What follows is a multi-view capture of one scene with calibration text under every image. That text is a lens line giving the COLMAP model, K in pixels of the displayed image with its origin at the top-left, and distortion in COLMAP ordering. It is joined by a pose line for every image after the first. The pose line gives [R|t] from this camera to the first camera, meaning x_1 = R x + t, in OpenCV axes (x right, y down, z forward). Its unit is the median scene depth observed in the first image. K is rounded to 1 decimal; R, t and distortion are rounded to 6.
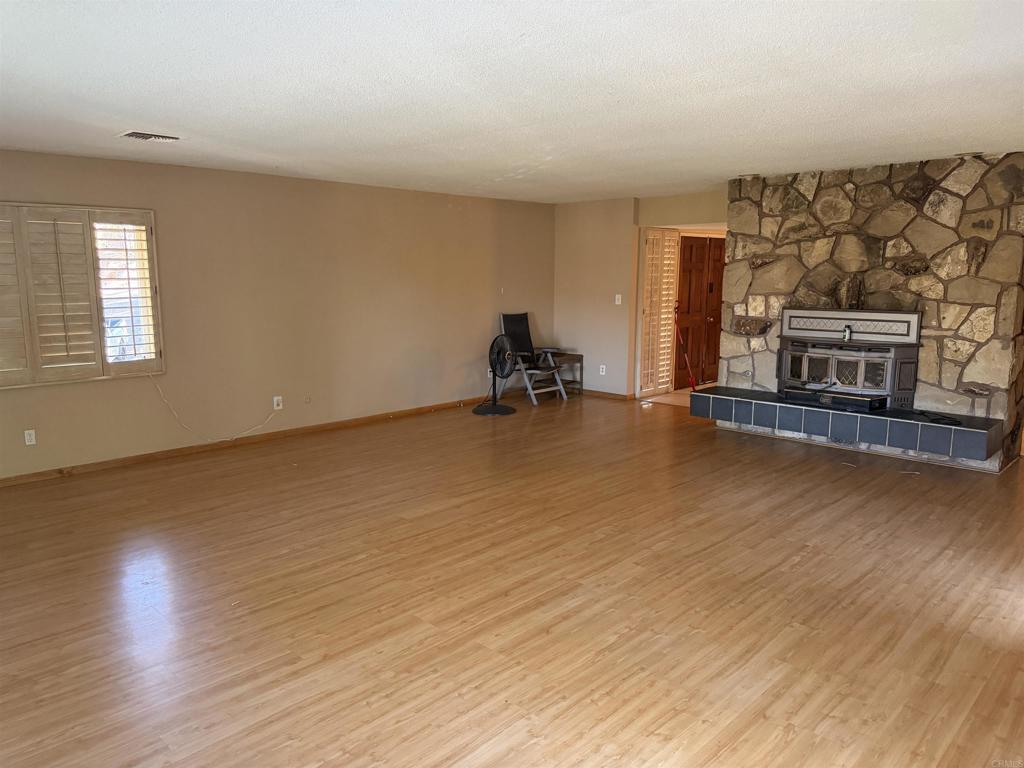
lens RADIAL K [[721.7, 0, 505.7], [0, 721.7, 379.2], [0, 0, 1]] dist [0.078501, -0.086914]
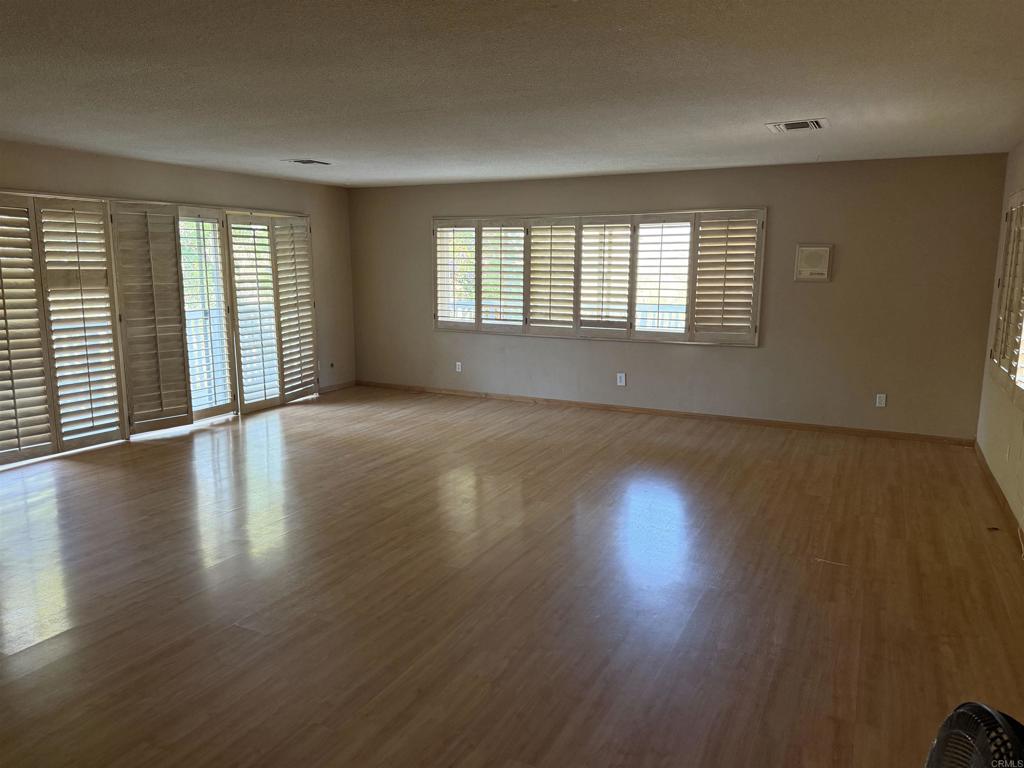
lens RADIAL K [[725.2, 0, 512.0], [0, 725.2, 384.0], [0, 0, 1]] dist [0.056379, -0.082022]
pose [[-0.953855, 0.046667, -0.296618, 0.153162], [-0.046220, 0.953255, 0.298610, -0.213360], [0.296688, 0.298540, -0.907111, 1.465359]]
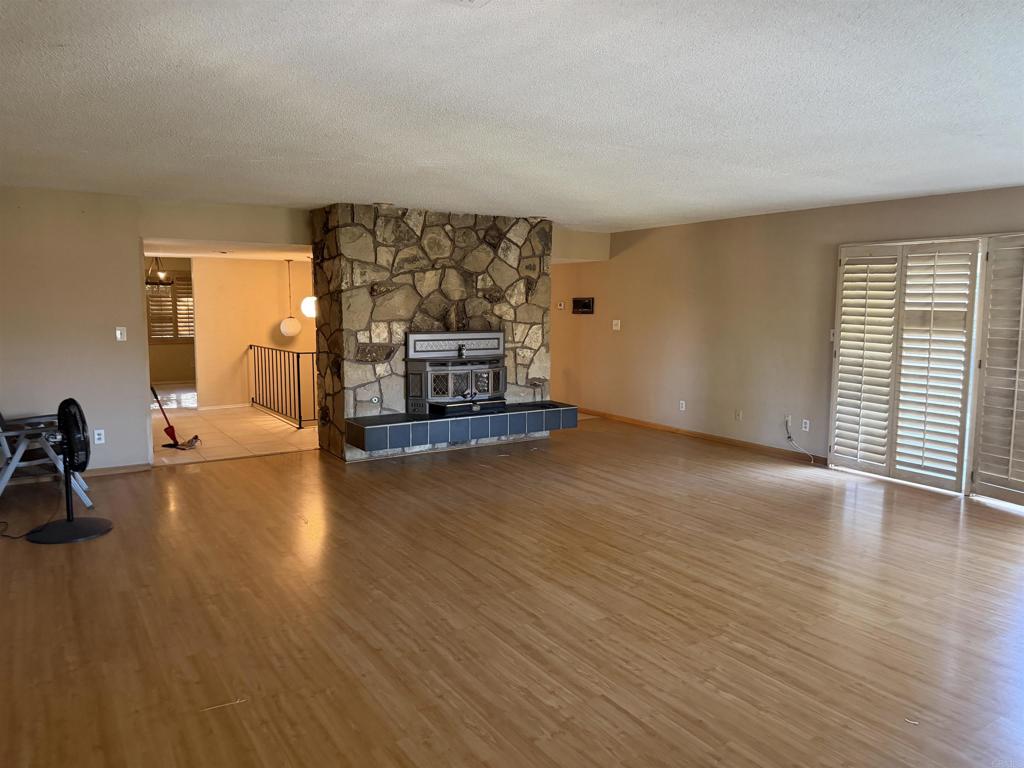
lens RADIAL K [[721.7, 0, 505.7], [0, 721.7, 379.2], [0, 0, 1]] dist [0.078501, -0.086914]
pose [[0.222938, -0.108369, 0.968790, -0.697448], [0.137615, 0.987348, 0.078777, -0.106306], [-0.965070, 0.115758, 0.235031, 0.697028]]
